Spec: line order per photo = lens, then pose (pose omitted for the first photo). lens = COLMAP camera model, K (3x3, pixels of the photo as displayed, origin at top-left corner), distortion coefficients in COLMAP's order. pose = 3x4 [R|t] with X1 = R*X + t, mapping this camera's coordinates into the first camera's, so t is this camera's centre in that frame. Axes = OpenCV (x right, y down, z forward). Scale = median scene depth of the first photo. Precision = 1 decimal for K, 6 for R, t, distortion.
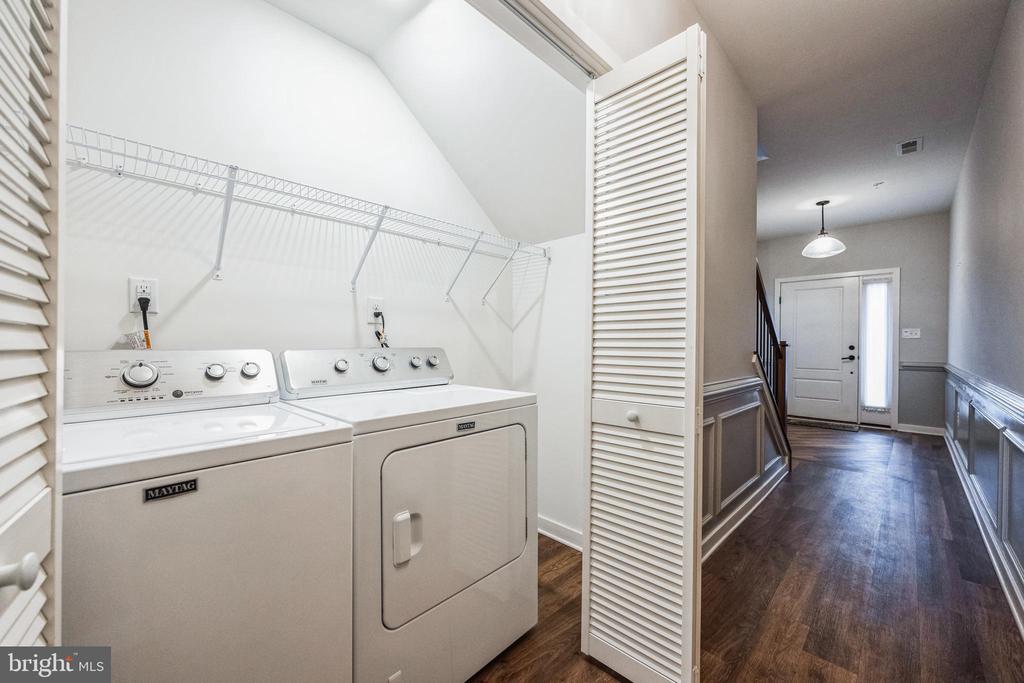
lens RADIAL K [[407.3, 0, 507.3], [0, 407.3, 344.4], [0, 0, 1]] dist [-0.000184, -0.000745]
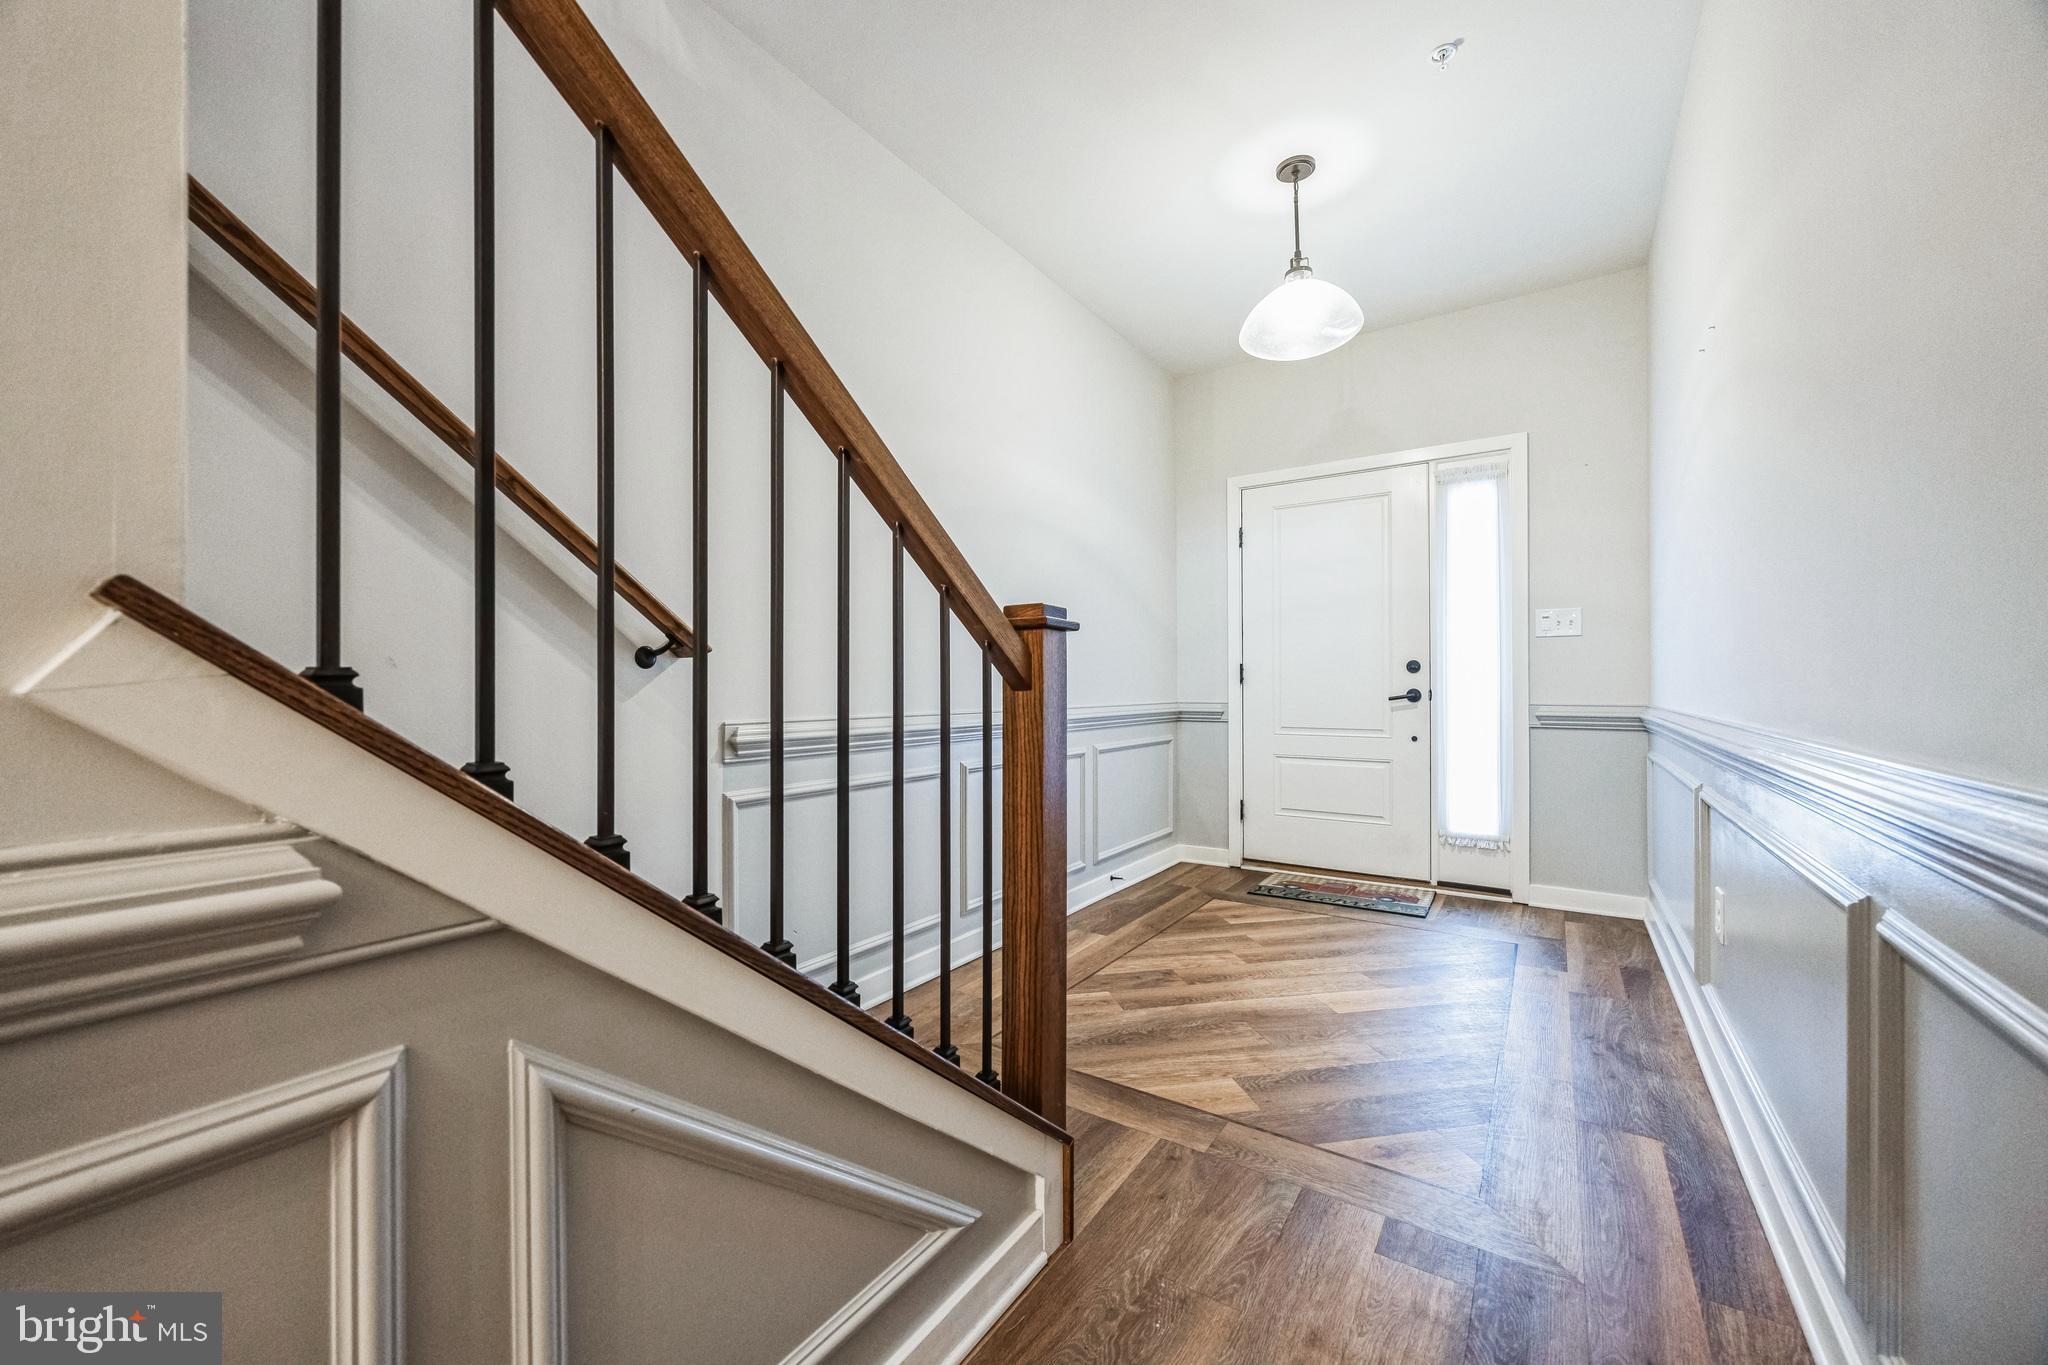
lens RADIAL K [[758.1, 0, 1041.7], [0, 758.1, 687.8], [0, 0, 1]] dist [-0.009625, 0.000025]
pose [[0.982261, -0.013119, 0.187058, 0.439982], [0.014041, 0.999895, -0.003605, 0.025681], [-0.186992, 0.006168, 0.982342, 0.451813]]
